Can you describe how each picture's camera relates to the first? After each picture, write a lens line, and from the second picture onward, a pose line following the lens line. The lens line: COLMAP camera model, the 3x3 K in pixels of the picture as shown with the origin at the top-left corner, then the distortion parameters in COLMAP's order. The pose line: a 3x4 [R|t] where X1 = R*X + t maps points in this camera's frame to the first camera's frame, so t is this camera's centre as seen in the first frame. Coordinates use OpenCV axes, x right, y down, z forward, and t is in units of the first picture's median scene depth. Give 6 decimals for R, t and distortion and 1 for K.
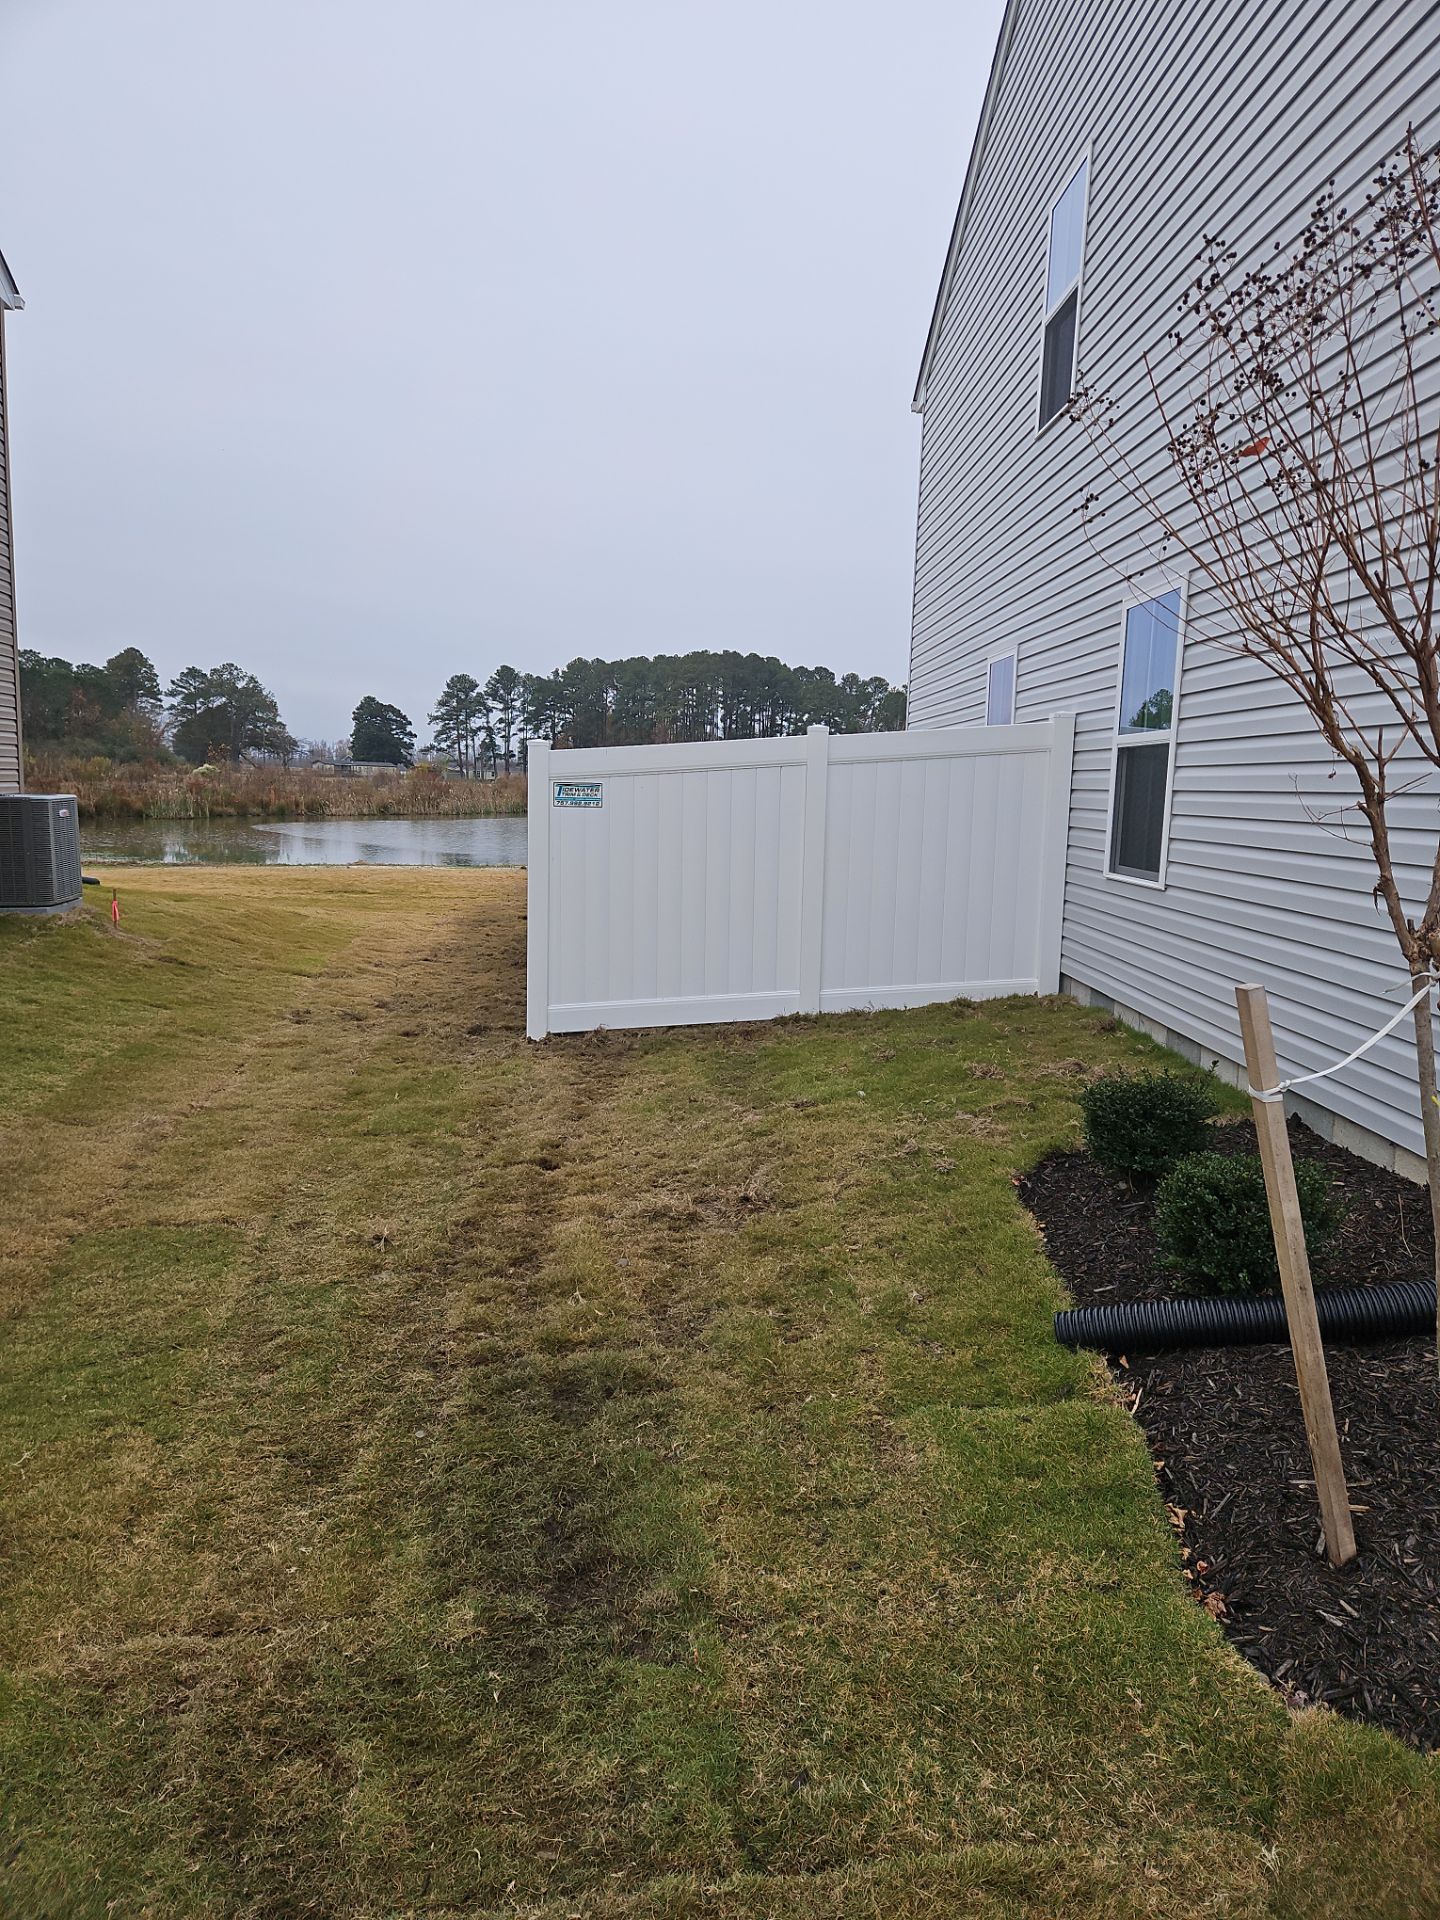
lens RADIAL K [[1289.6, 0, 742.3], [0, 1289.6, 938.0], [0, 0, 1]] dist [0.096430, -0.094222]
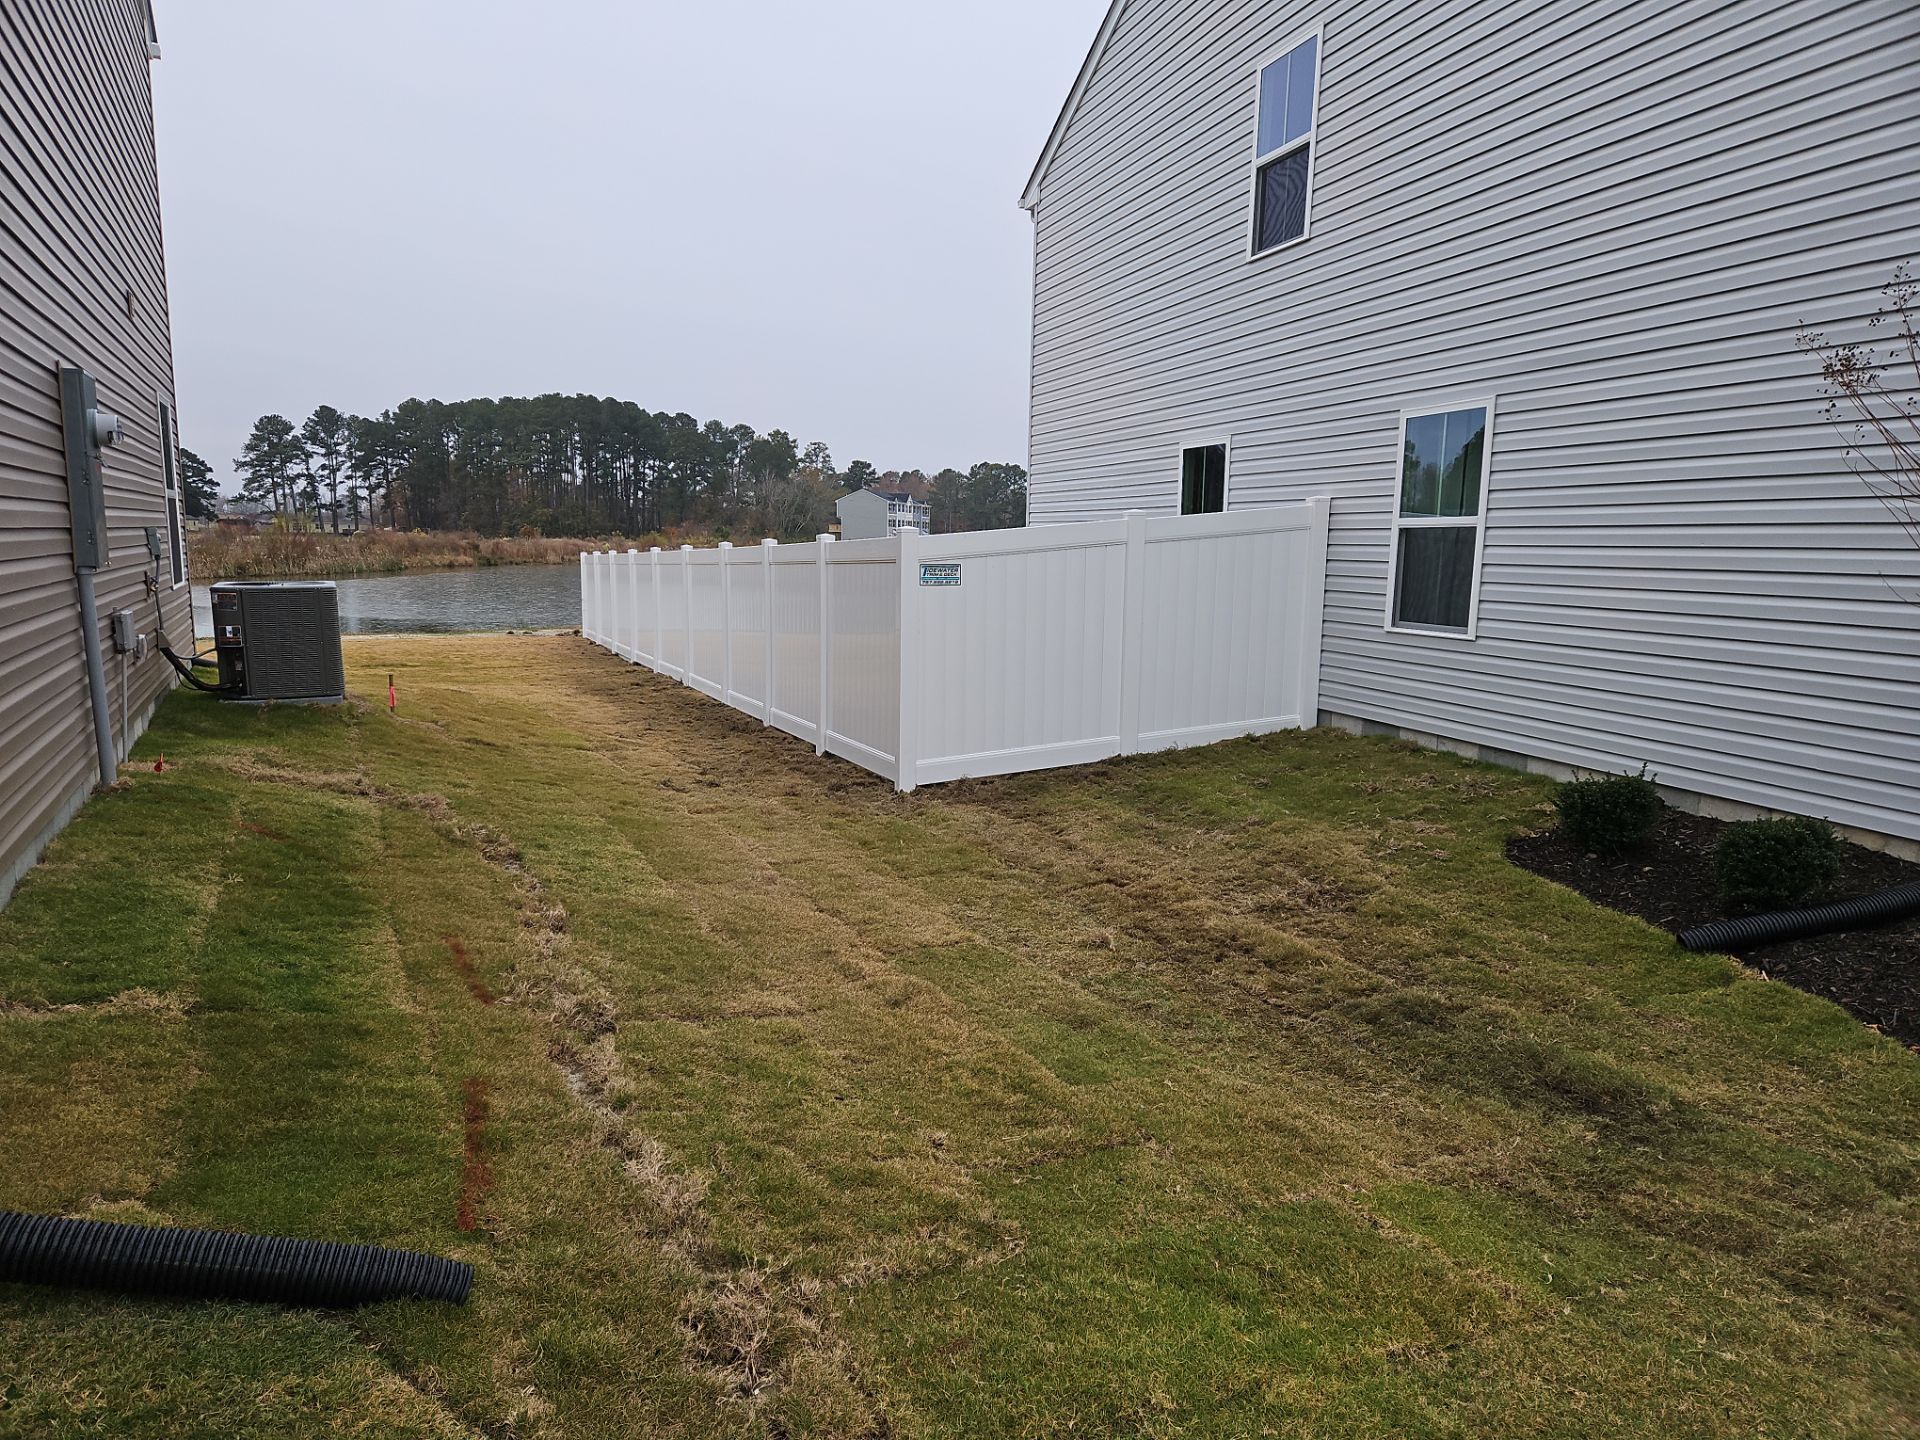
lens RADIAL K [[1289.6, 0, 950.1], [0, 1289.6, 730.1], [0, 0, 1]] dist [0.096430, -0.094222]
pose [[0.963437, -0.055938, 0.262032, -0.415167], [0.047044, 0.998088, 0.040099, -0.018980], [-0.263774, -0.026306, 0.964226, -0.098469]]
